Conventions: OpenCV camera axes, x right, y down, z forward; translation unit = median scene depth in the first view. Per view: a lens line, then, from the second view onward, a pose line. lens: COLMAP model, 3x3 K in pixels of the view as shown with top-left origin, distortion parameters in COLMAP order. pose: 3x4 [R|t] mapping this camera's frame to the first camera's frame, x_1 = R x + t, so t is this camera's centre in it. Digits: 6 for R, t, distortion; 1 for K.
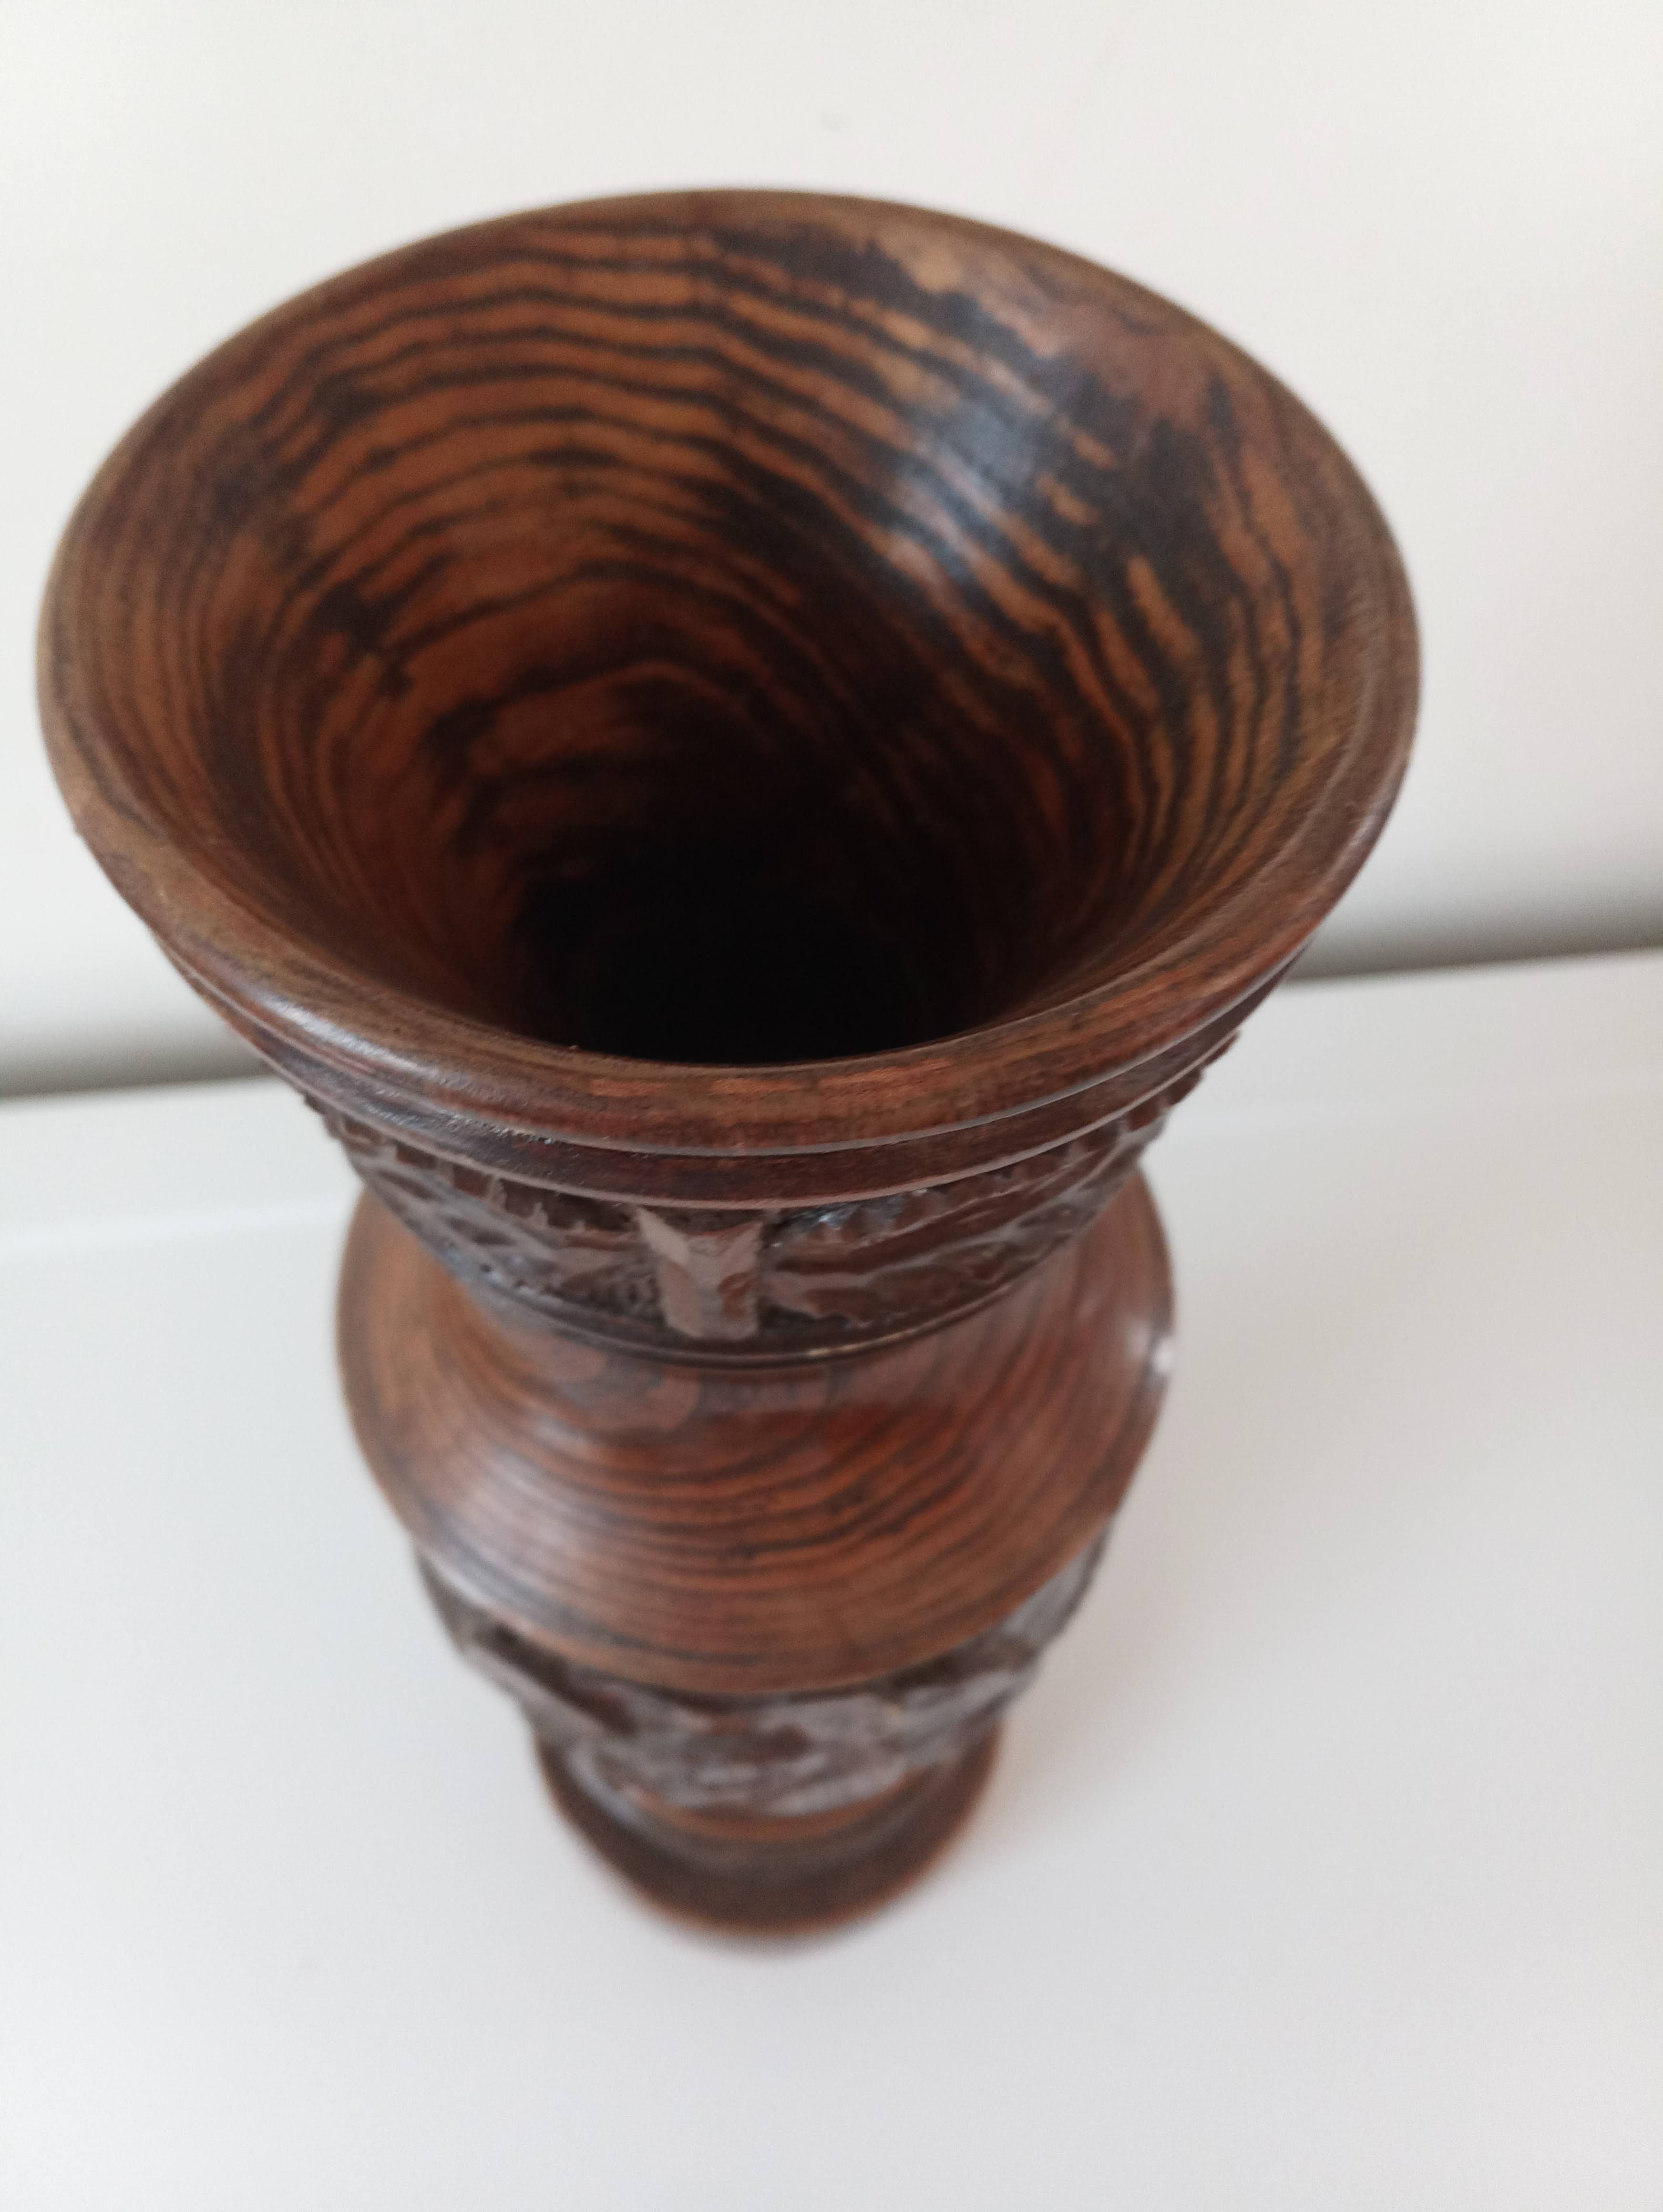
lens RADIAL K [[1771.0, 0, 811.6], [0, 1771.0, 1116.9], [0, 0, 1]] dist [0.001886, -0.015197]
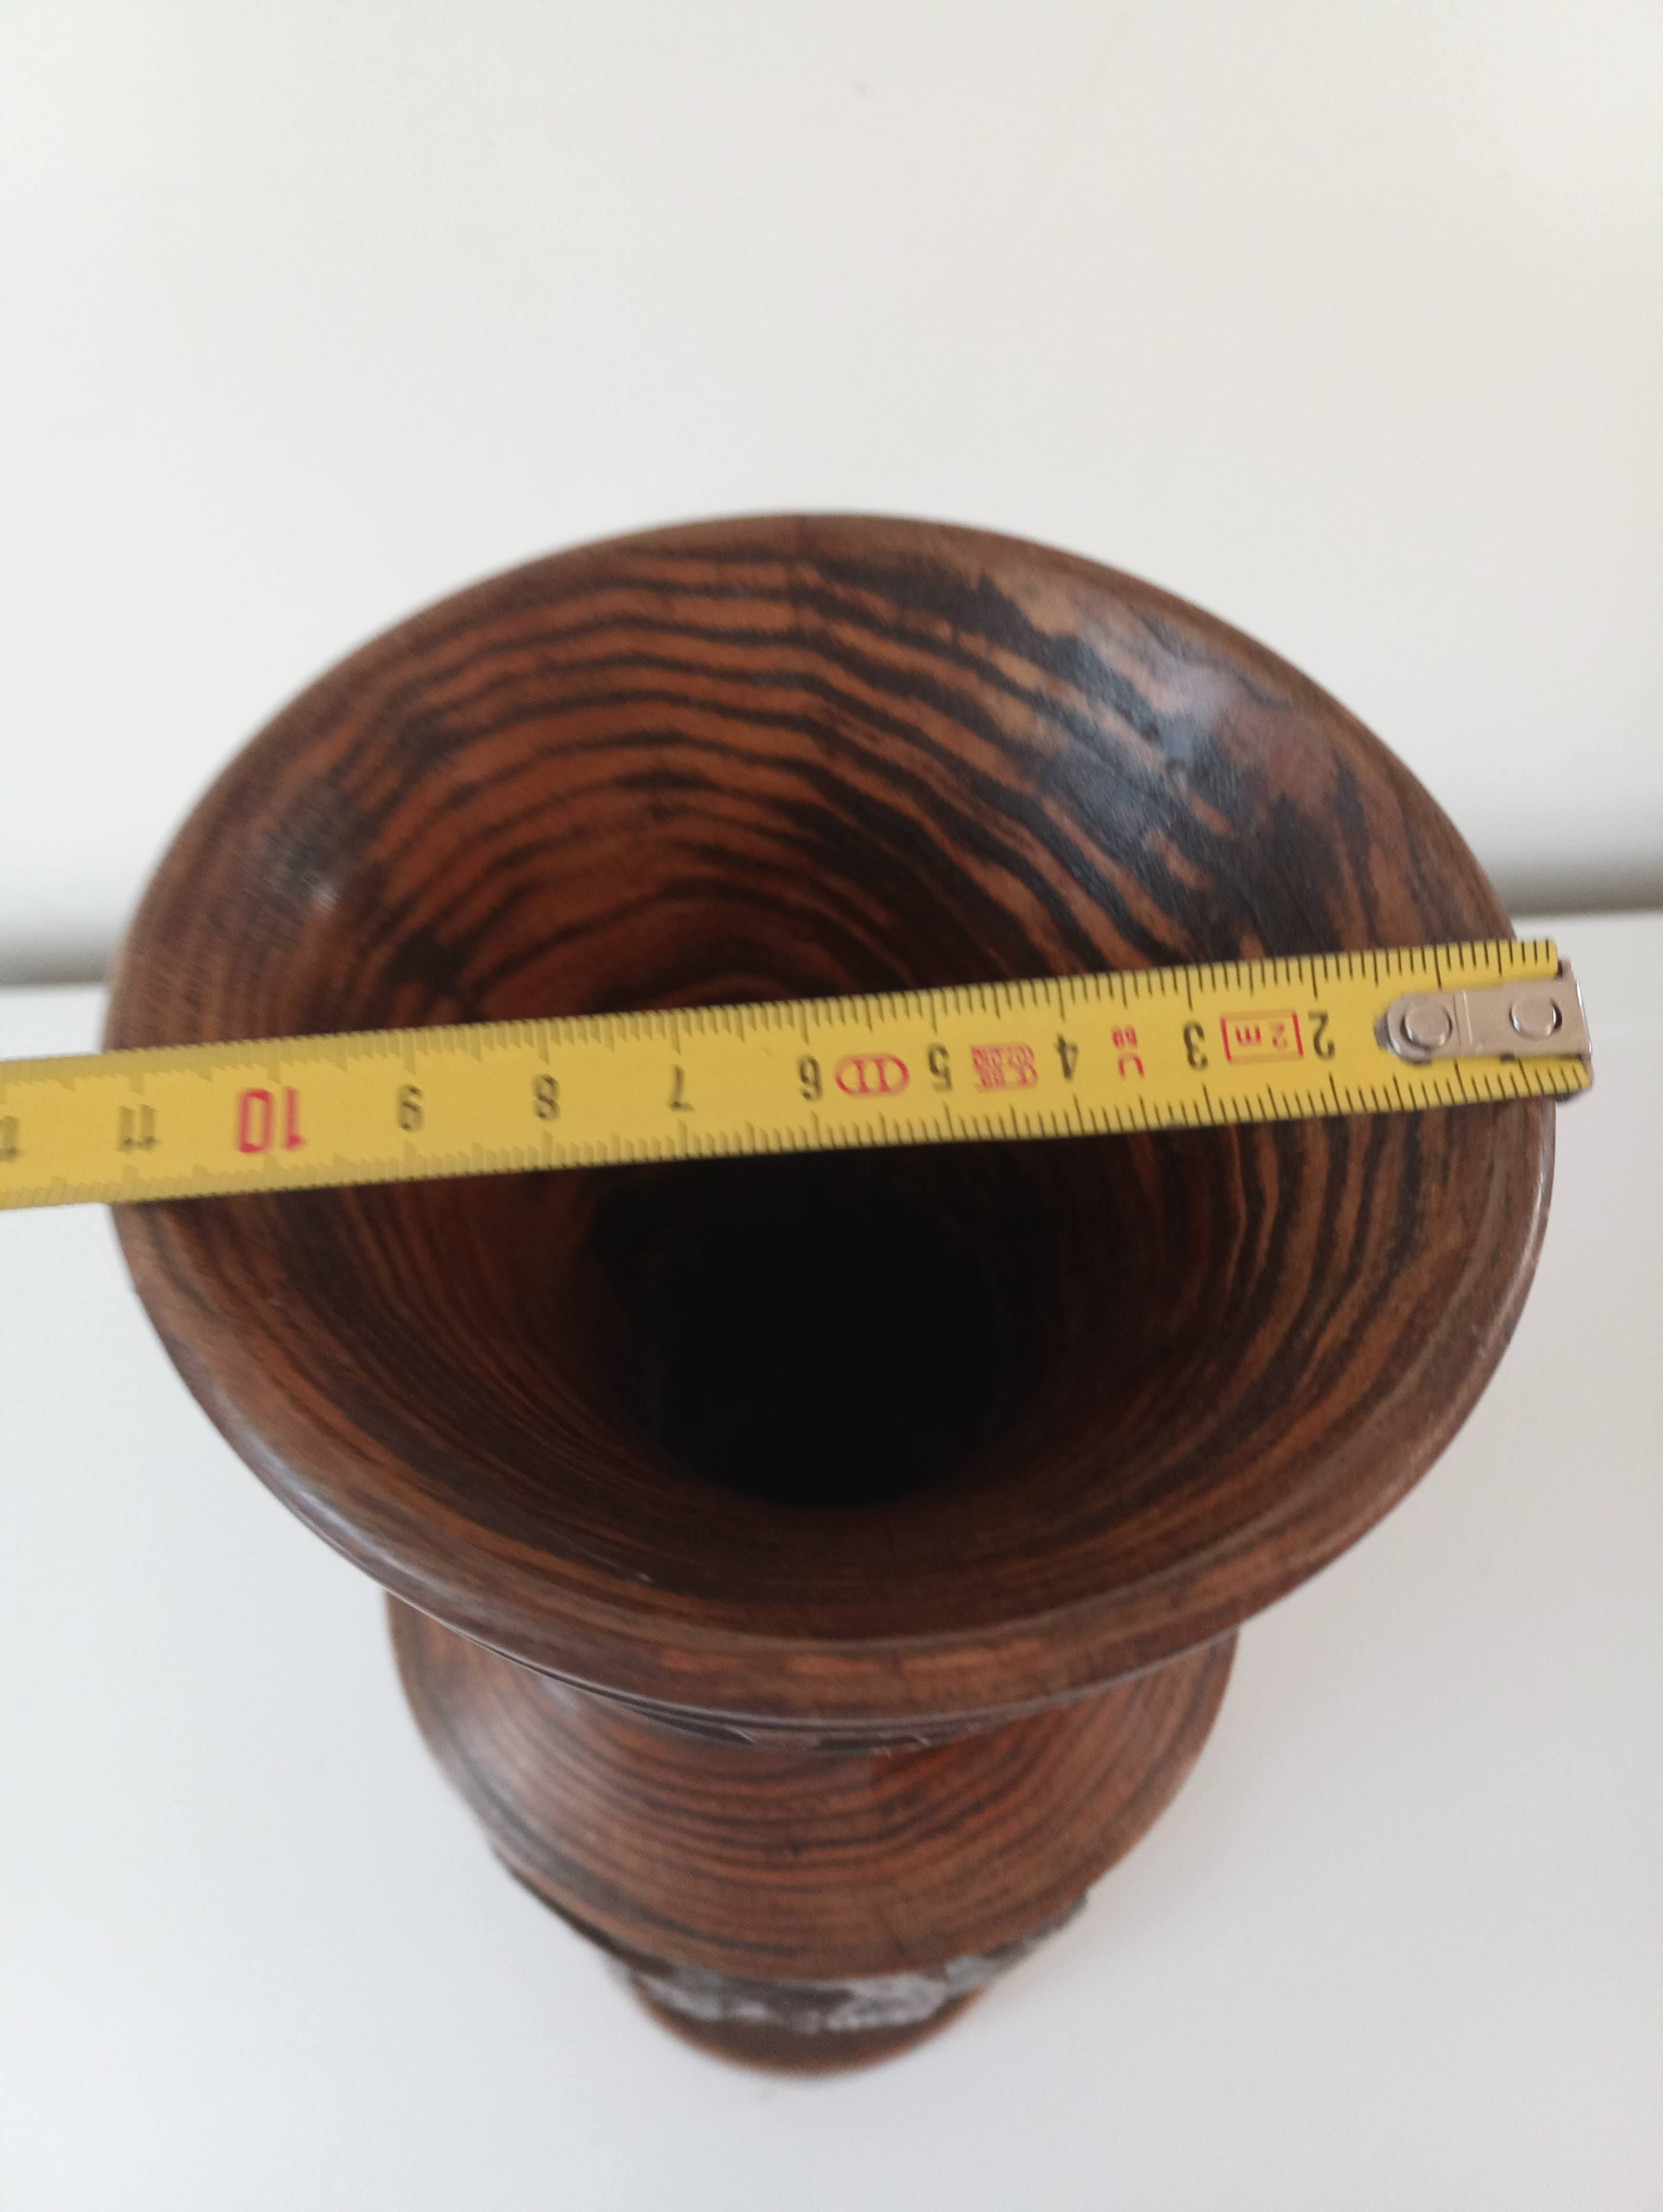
lens RADIAL K [[1780.1, 0, 831.5], [0, 1780.1, 1106.0], [0, 0, 1]] dist [0.036065, -0.042305]
pose [[0.998997, 0.041351, -0.017190, -0.020102], [-0.040924, 0.998862, 0.024488, -0.231271], [0.018184, -0.023760, 0.999552, 0.033726]]
